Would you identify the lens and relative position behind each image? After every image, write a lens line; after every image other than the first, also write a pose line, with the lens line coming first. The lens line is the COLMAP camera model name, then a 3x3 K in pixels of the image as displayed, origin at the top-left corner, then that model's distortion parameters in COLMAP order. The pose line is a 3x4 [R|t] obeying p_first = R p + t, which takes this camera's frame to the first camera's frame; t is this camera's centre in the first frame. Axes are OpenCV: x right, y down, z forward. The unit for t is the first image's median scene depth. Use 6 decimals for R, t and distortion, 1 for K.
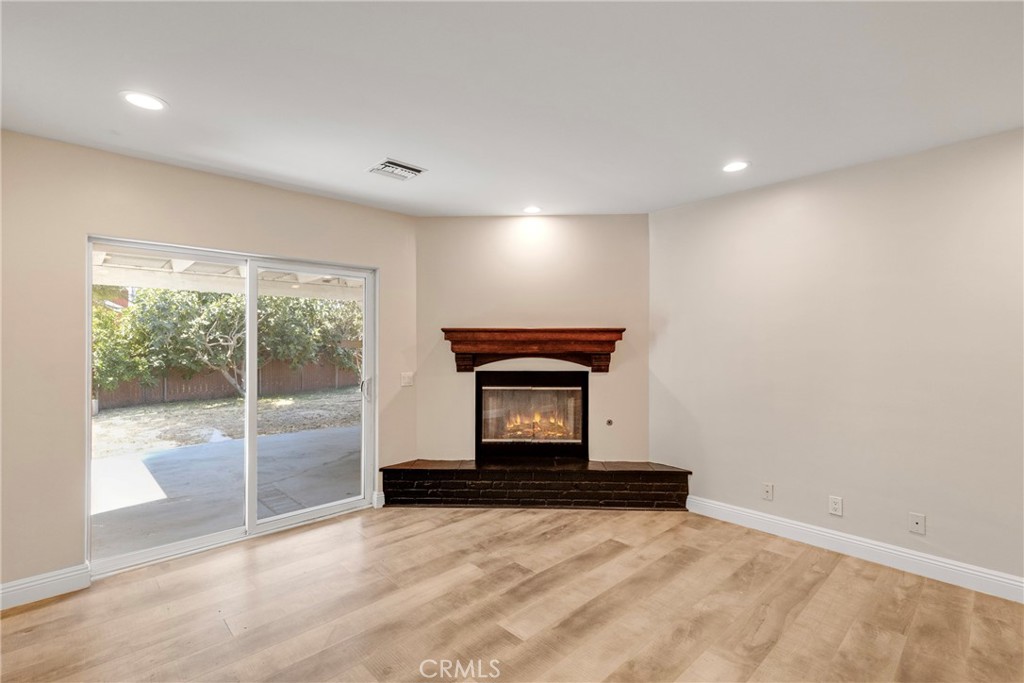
lens RADIAL K [[468.1, 0, 507.4], [0, 468.1, 343.5], [0, 0, 1]] dist [0.007252, -0.000263]
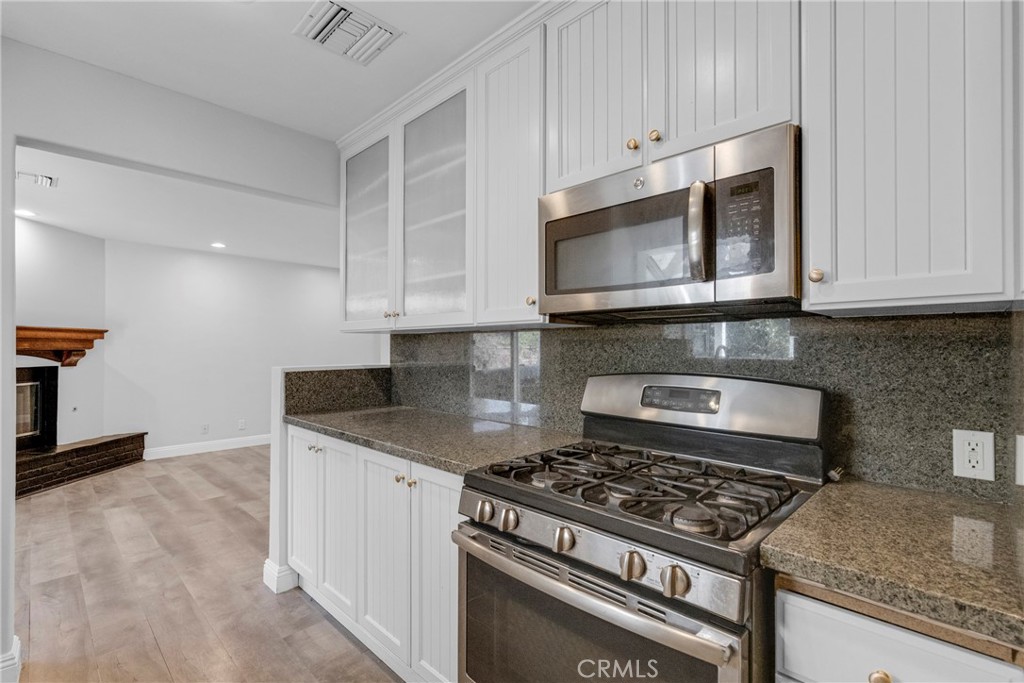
lens RADIAL K [[468.1, 0, 511.0], [0, 468.1, 345.3], [0, 0, 1]] dist [0.007252, -0.000263]
pose [[-0.036870, 0.006510, 0.999299, -1.053615], [-0.000116, 0.999979, -0.006519, 0.017243], [-0.999320, -0.000356, -0.036868, -0.053798]]
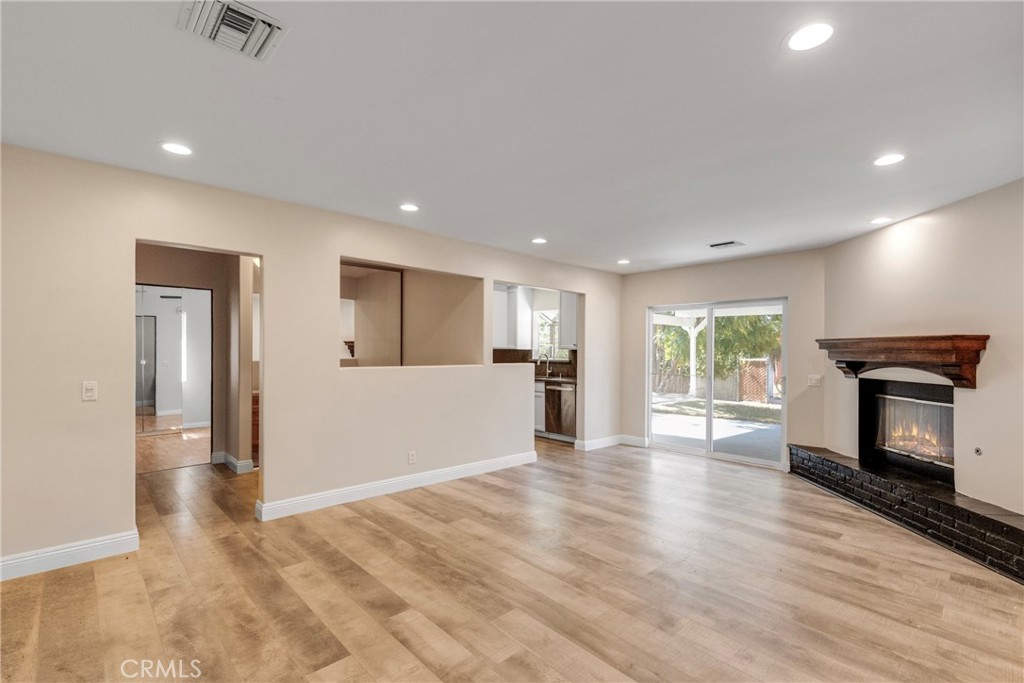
lens RADIAL K [[468.1, 0, 507.4], [0, 468.1, 345.4], [0, 0, 1]] dist [0.007252, -0.000263]
pose [[-0.013828, -0.008873, -0.999865, 1.091617], [-0.016961, 0.999819, -0.008638, 0.007188], [0.999761, 0.016839, -0.013976, 0.201356]]
